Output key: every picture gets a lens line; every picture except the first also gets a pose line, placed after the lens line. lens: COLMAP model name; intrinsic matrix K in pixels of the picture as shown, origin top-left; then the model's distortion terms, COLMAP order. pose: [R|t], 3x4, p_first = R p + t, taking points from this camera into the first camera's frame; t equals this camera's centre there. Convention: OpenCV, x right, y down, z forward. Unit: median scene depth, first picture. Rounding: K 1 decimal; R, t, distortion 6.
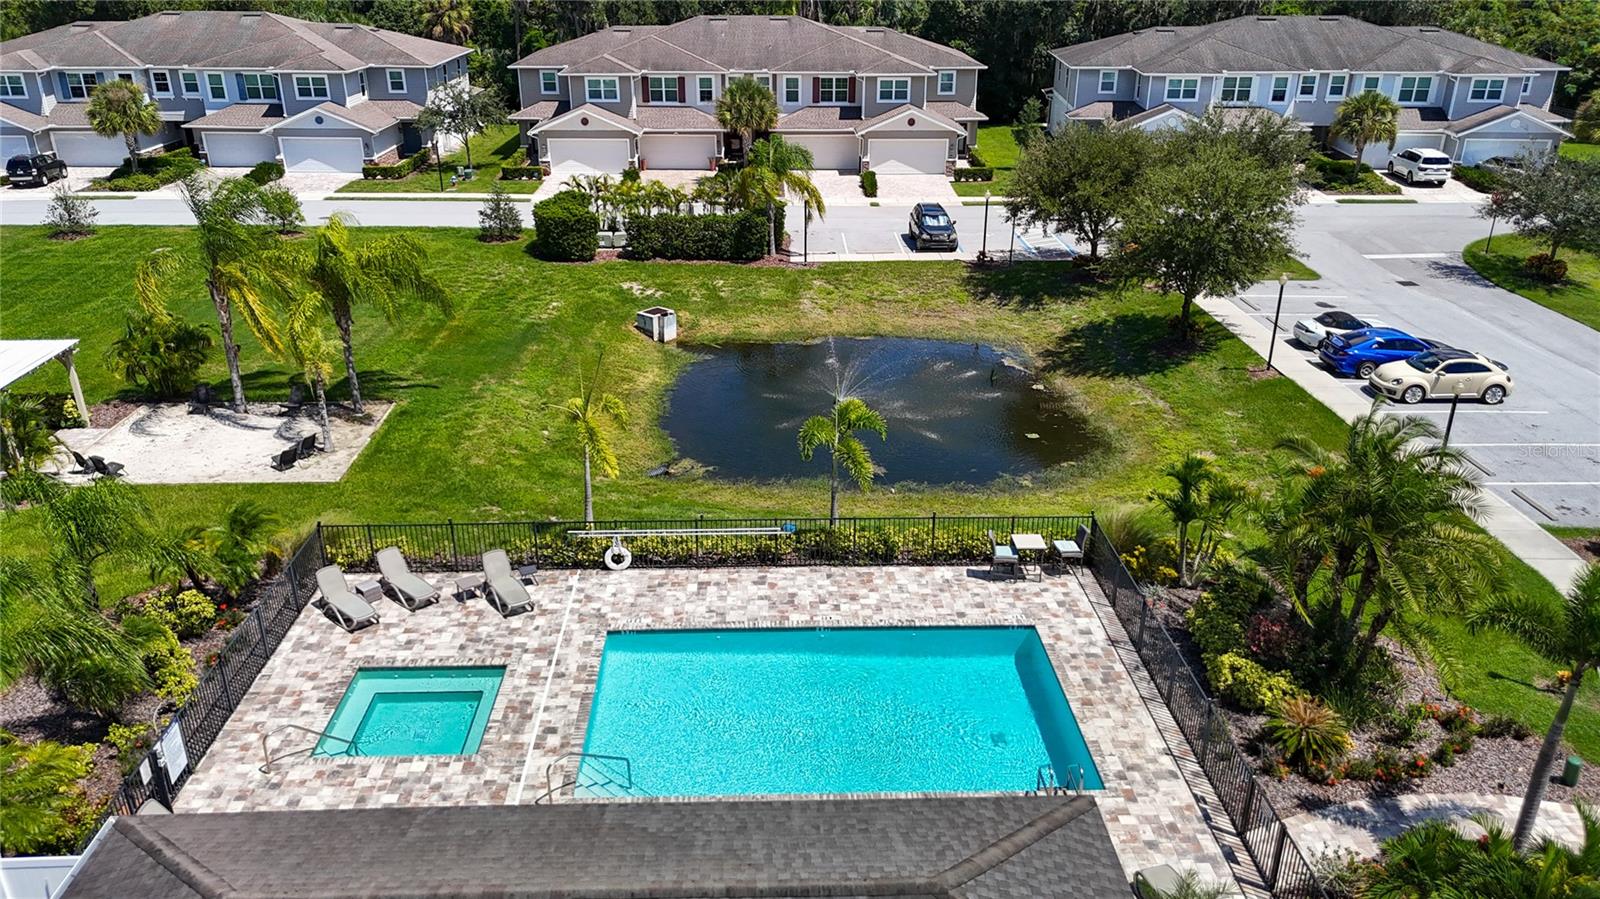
lens RADIAL K [[1184.8, 0, 807.7], [0, 1184.8, 521.1], [0, 0, 1]] dist [0.069217, -0.080538]
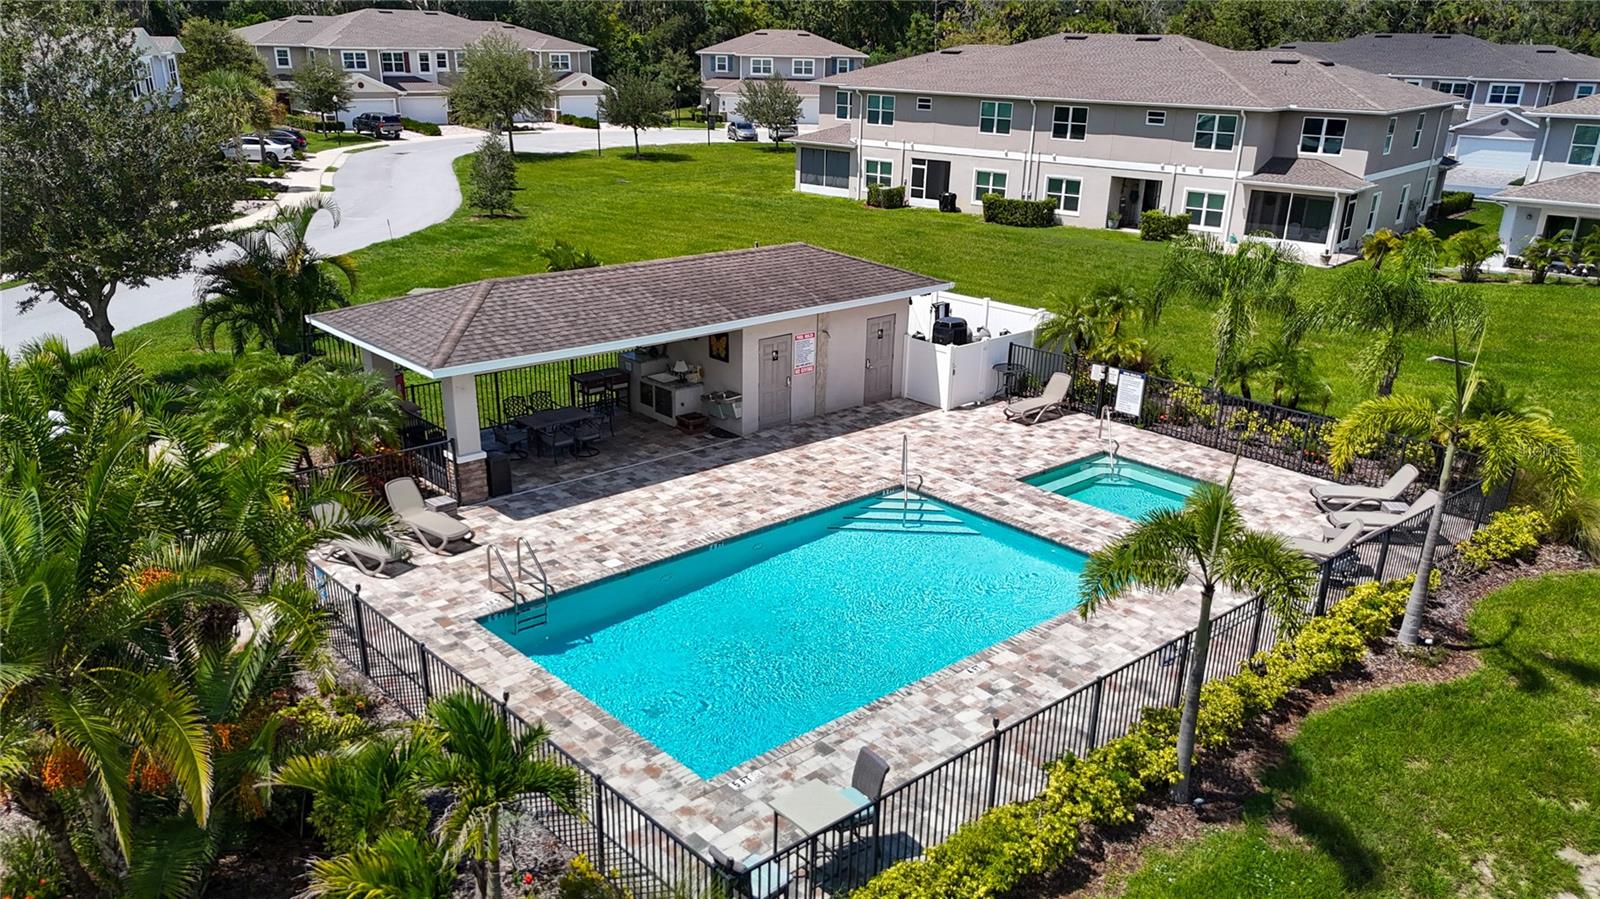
lens RADIAL K [[1214.9, 0, 803.2], [0, 1214.9, 543.3], [0, 0, 1]] dist [0.050703, -0.002570]
pose [[-0.768982, 0.228479, -0.597046, 0.303868], [-0.300235, 0.695460, 0.652836, -0.239500], [0.564381, 0.681273, -0.466199, 0.791152]]
